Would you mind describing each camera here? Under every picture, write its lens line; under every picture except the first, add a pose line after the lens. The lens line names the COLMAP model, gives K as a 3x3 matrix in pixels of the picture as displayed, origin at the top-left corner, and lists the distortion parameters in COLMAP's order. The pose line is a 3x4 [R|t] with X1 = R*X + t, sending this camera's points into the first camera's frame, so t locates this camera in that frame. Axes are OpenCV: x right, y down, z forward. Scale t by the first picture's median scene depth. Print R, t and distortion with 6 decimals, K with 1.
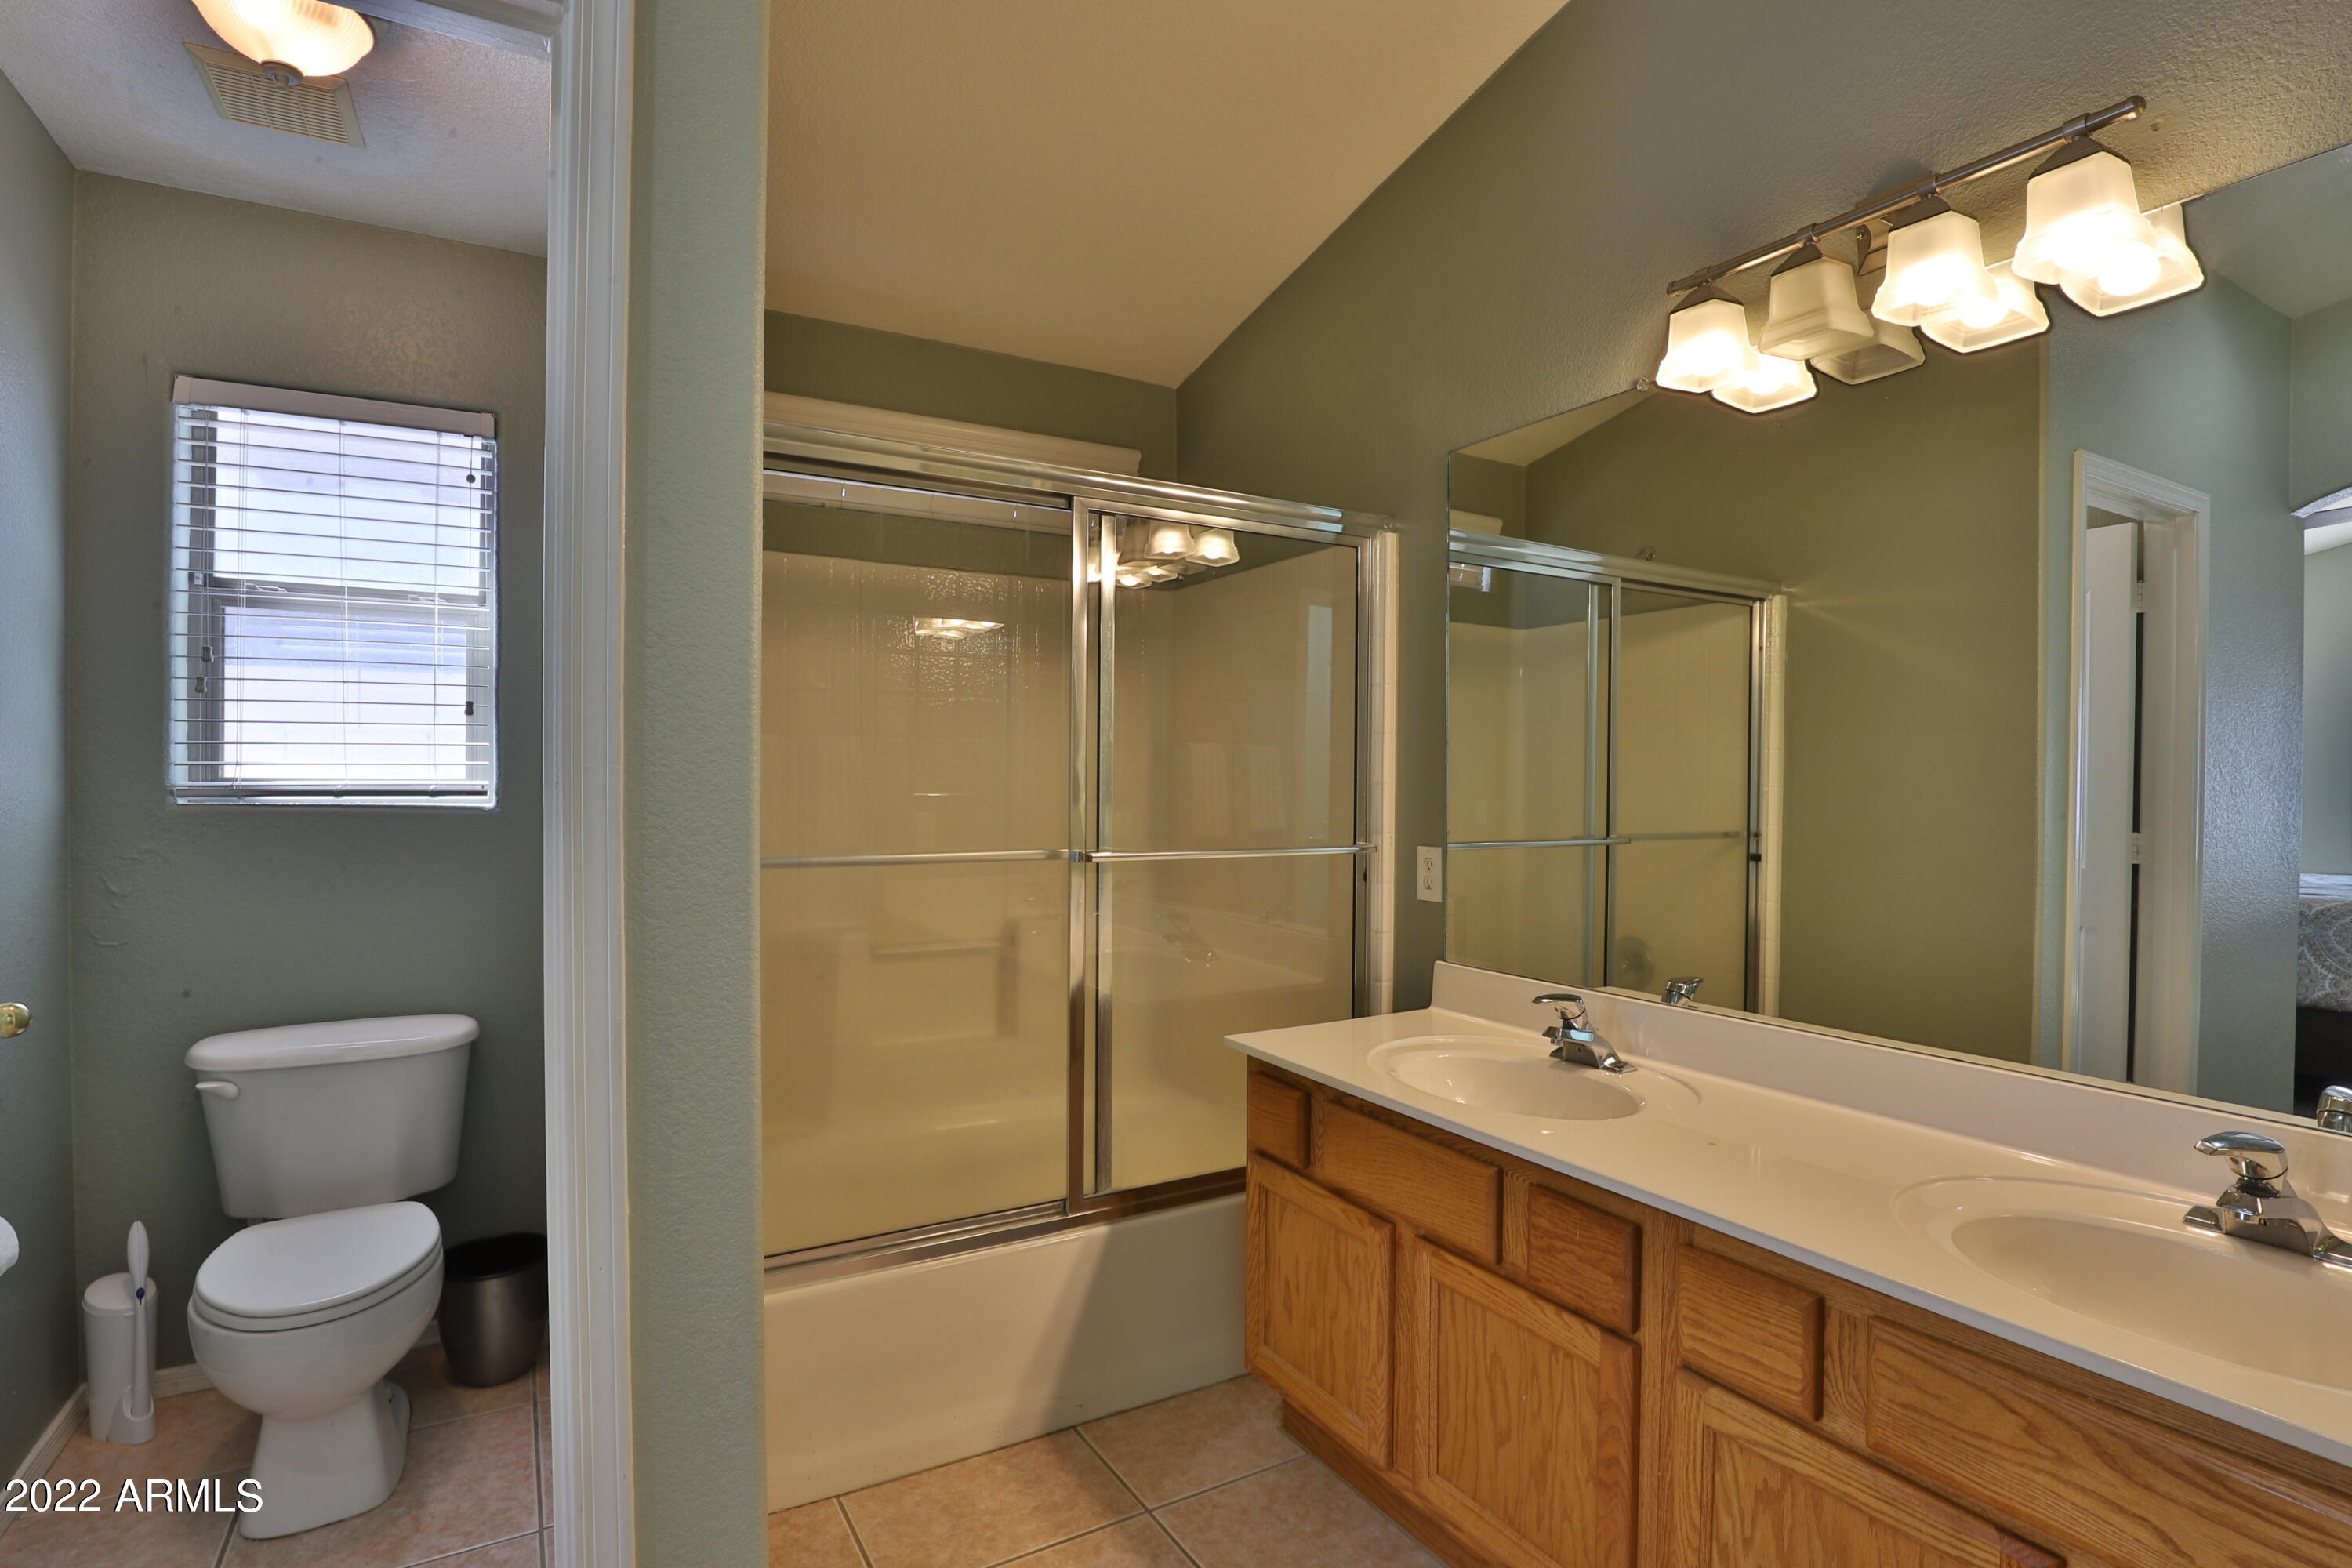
lens RADIAL K [[1132.1, 0, 1169.3], [0, 1132.1, 798.4], [0, 0, 1]] dist [-0.029179, 0.002502]
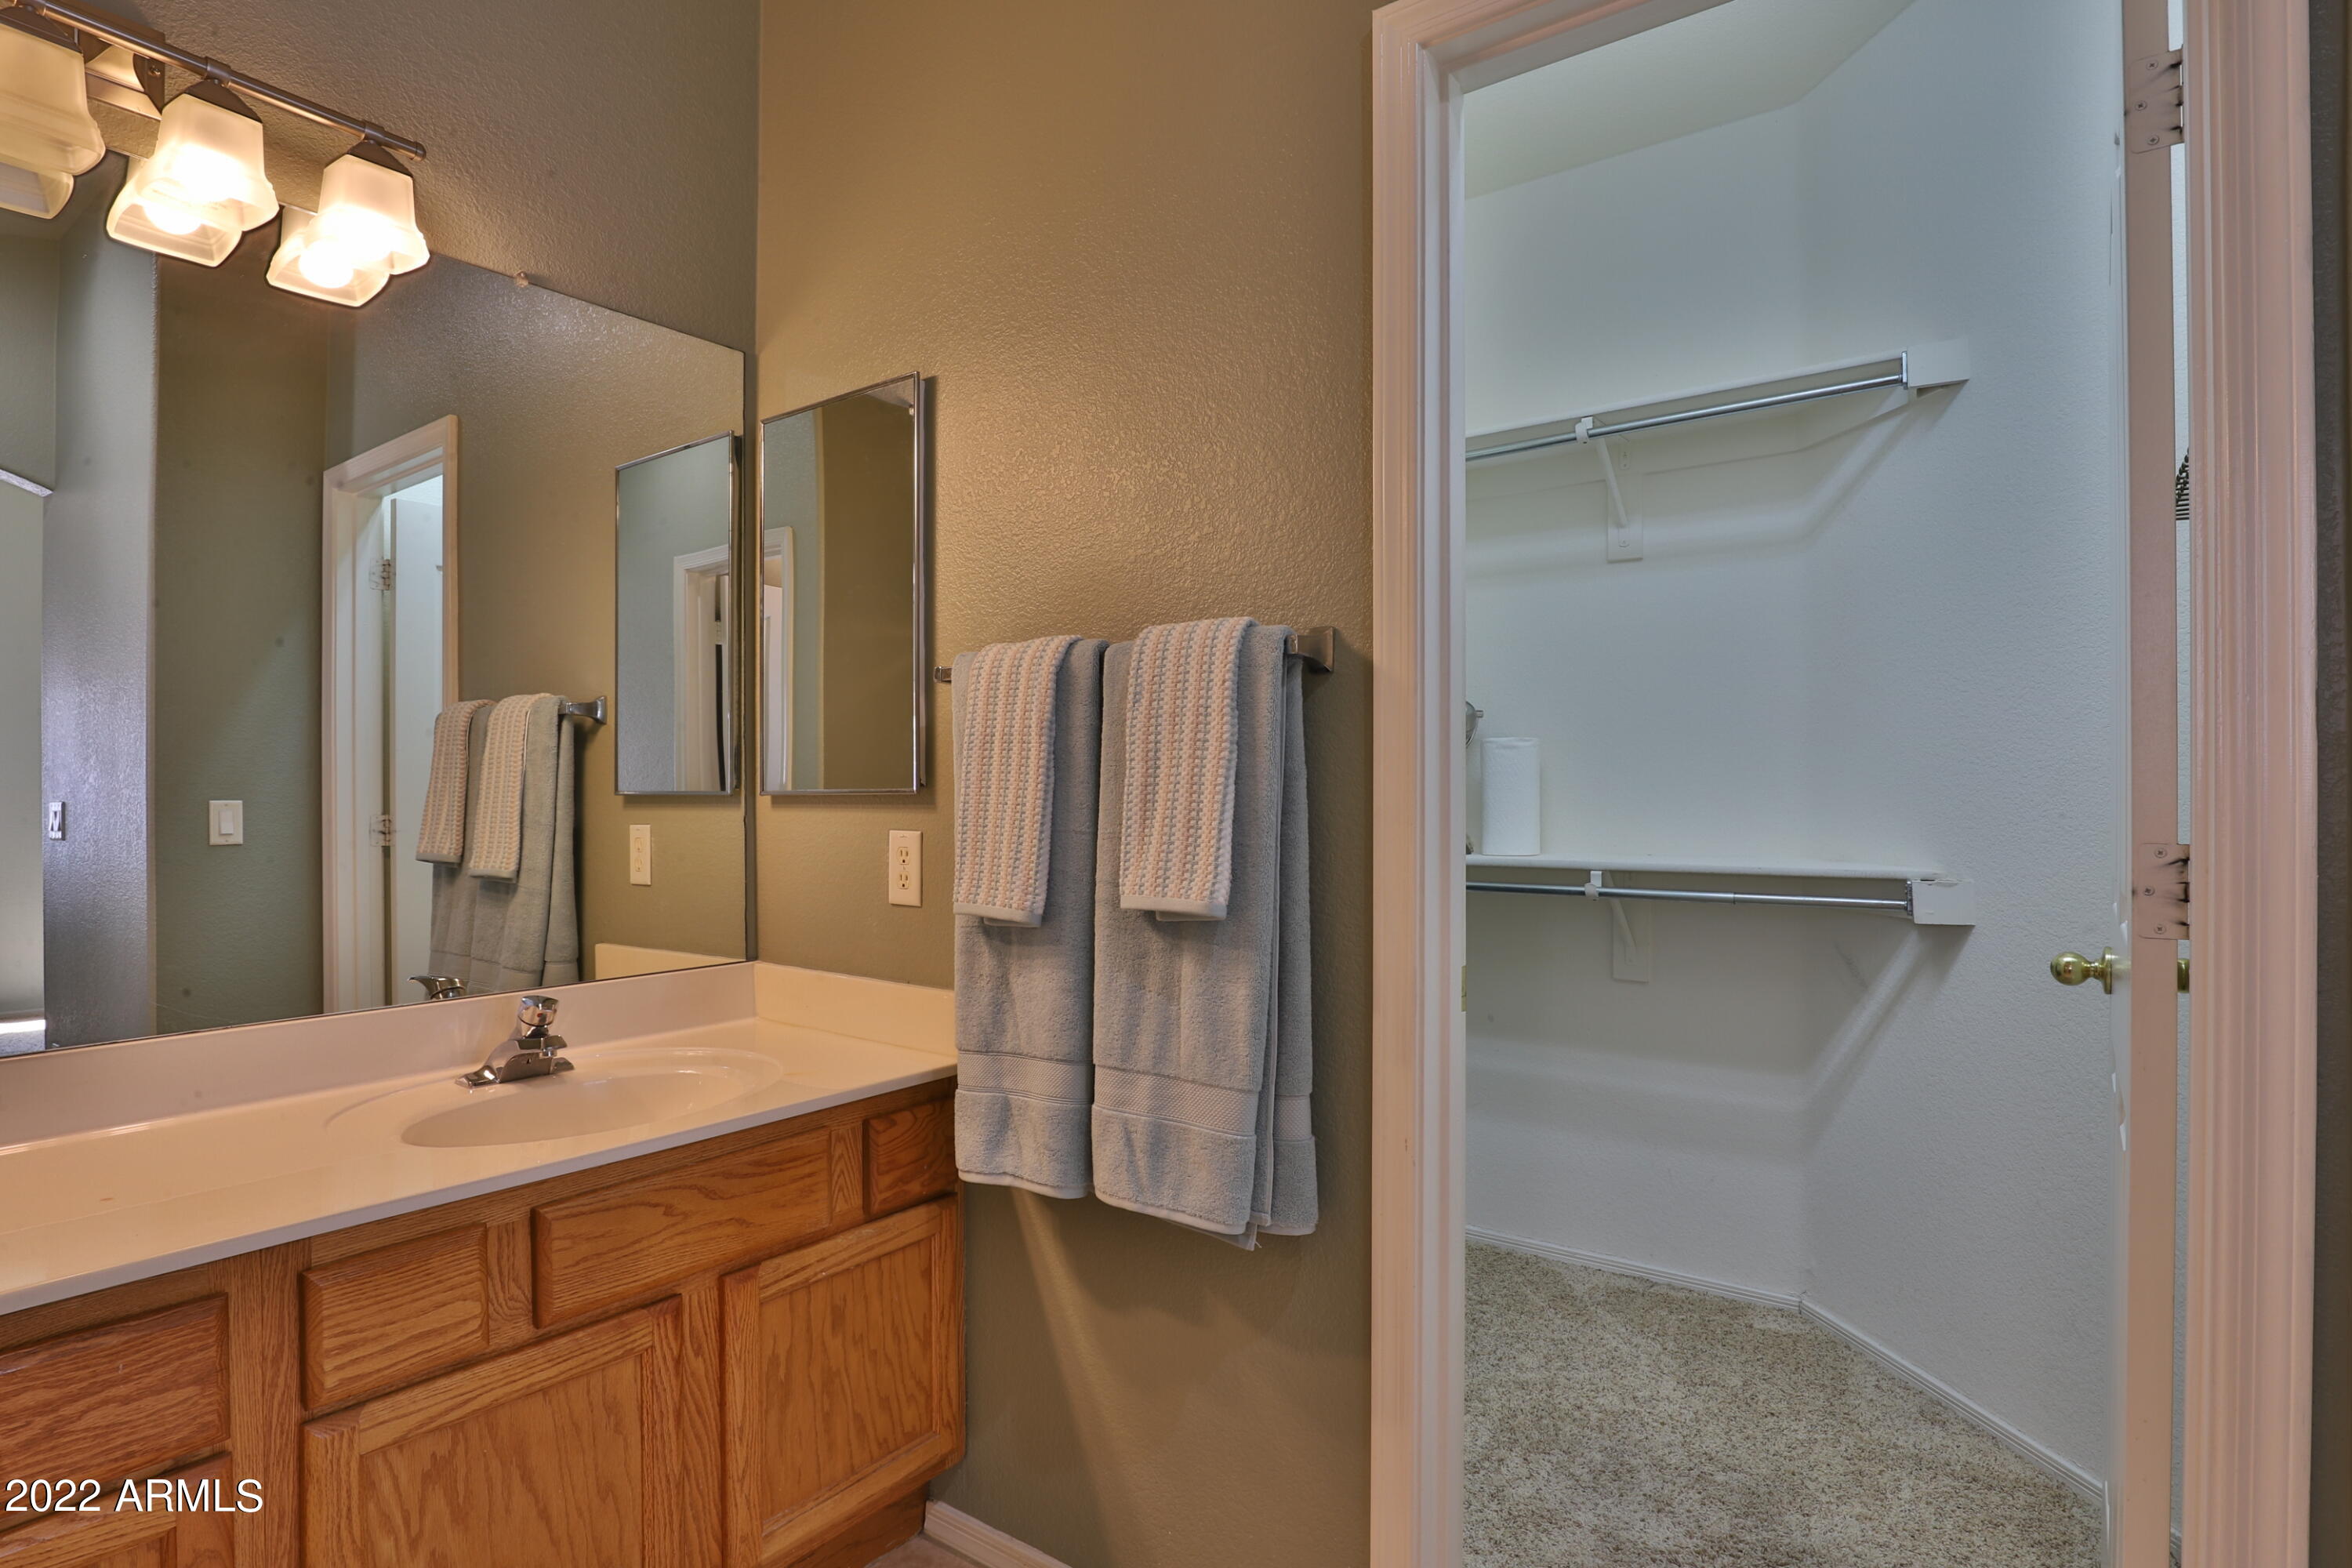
lens RADIAL K [[1175.4, 0, 1174.3], [0, 1175.4, 776.4], [0, 0, 1]] dist [-0.002794, -0.000663]
pose [[-0.387880, 0.000231, 0.921710, -0.627319], [0.007744, 0.999965, 0.003009, 0.039774], [-0.921677, 0.008305, -0.387869, 0.803763]]
